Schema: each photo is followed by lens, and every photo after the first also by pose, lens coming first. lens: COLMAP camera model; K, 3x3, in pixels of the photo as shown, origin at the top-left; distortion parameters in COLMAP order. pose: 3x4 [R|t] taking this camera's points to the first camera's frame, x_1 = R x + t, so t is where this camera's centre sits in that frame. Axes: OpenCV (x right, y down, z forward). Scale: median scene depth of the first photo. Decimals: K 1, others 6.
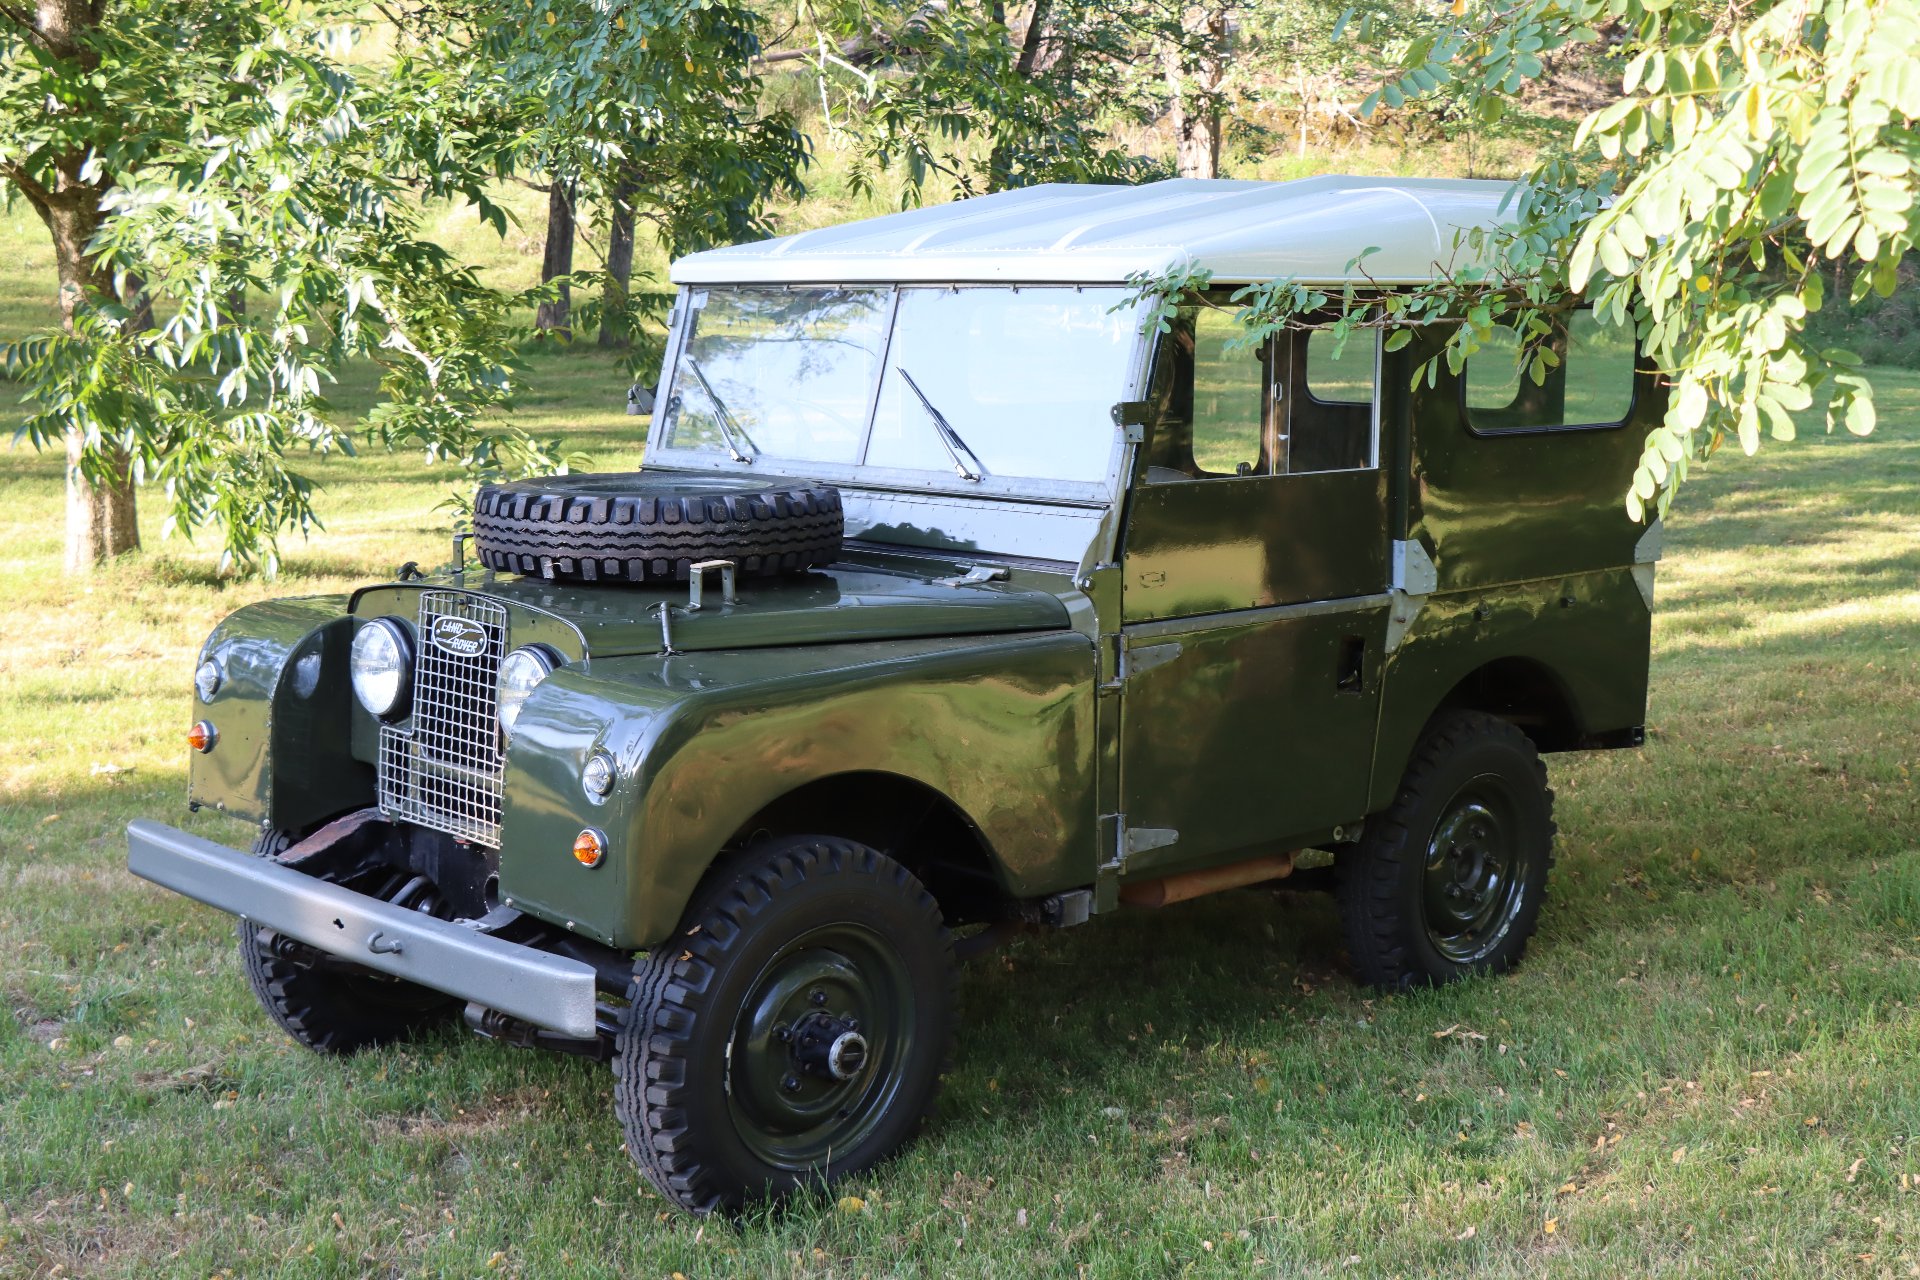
lens RADIAL K [[2424.0, 0, 1006.2], [0, 2424.0, 637.7], [0, 0, 1]] dist [0.023032, 0.057401]
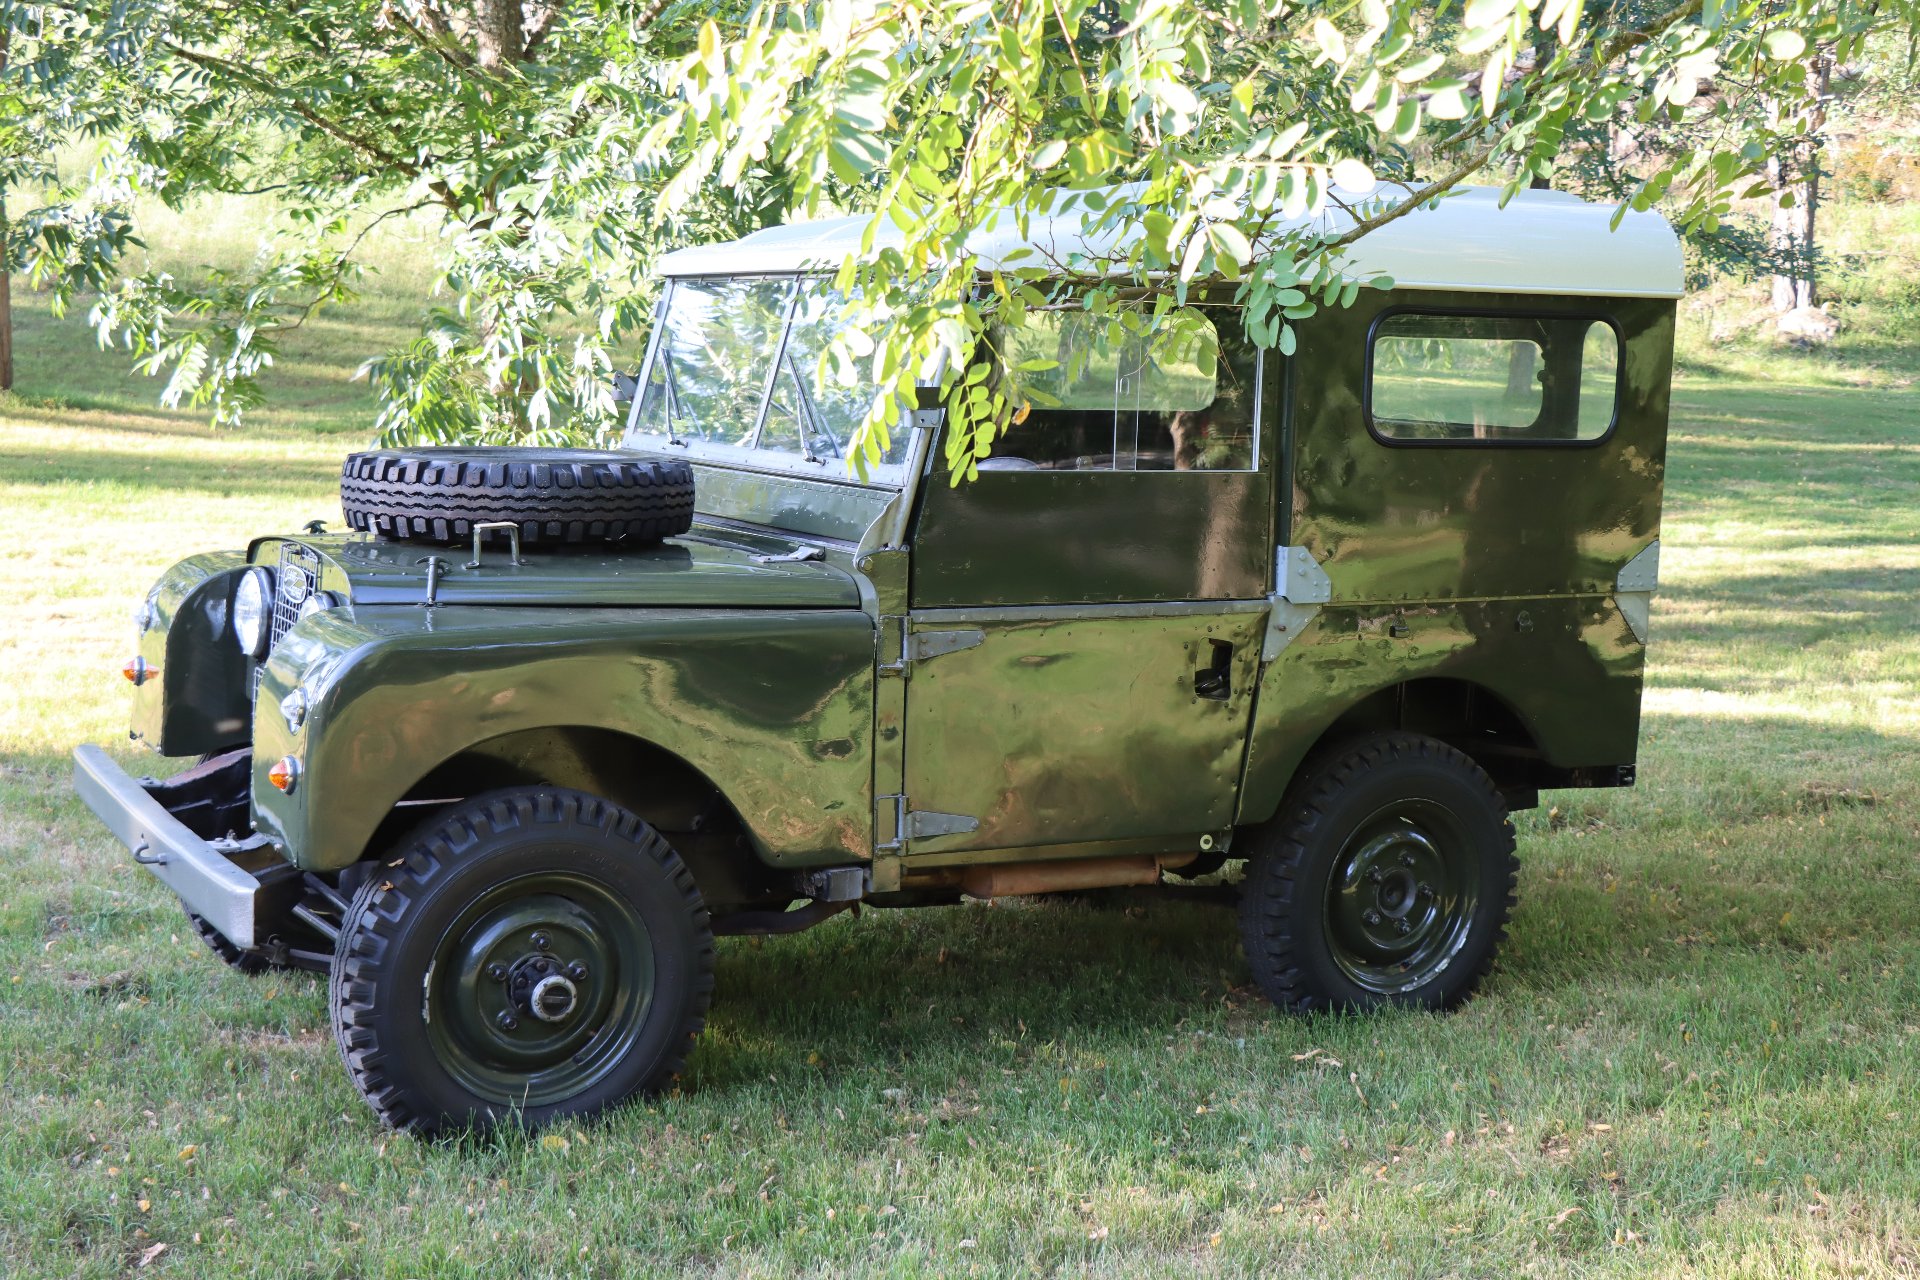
lens RADIAL K [[2424.0, 0, 1006.2], [0, 2424.0, 637.7], [0, 0, 1]] dist [0.023032, 0.057401]
pose [[0.966832, 0.053435, -0.249762, 0.344022], [-0.058974, 0.998151, -0.014738, 0.020035], [0.248512, 0.028978, 0.968195, 0.033157]]
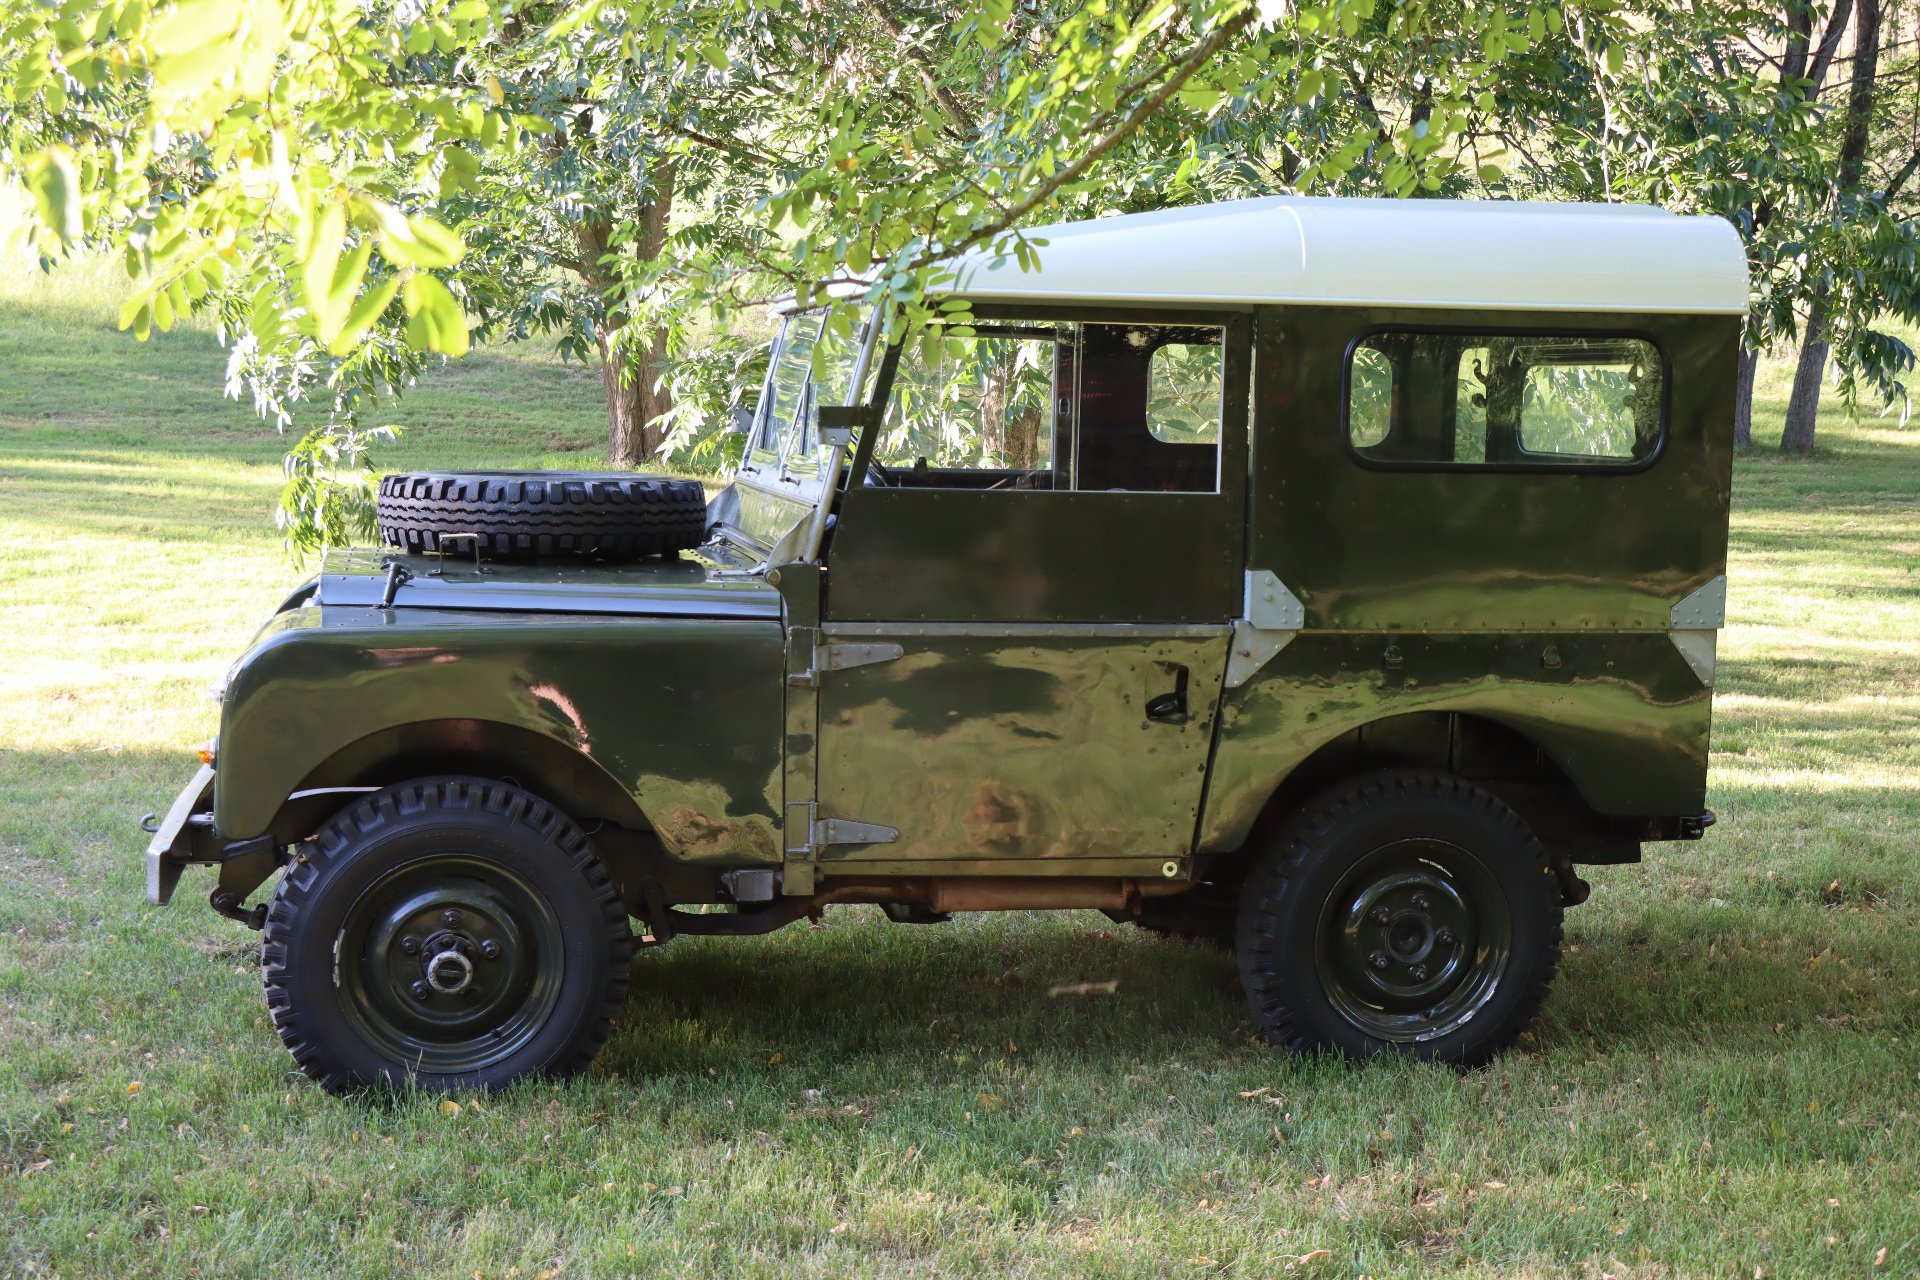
lens RADIAL K [[2424.0, 0, 1006.2], [0, 2424.0, 637.7], [0, 0, 1]] dist [0.023032, 0.057401]
pose [[0.844308, 0.066515, -0.531713, 0.678330], [-0.091012, 0.995650, -0.019967, 0.016148], [0.528072, 0.065251, 0.846689, 0.162525]]
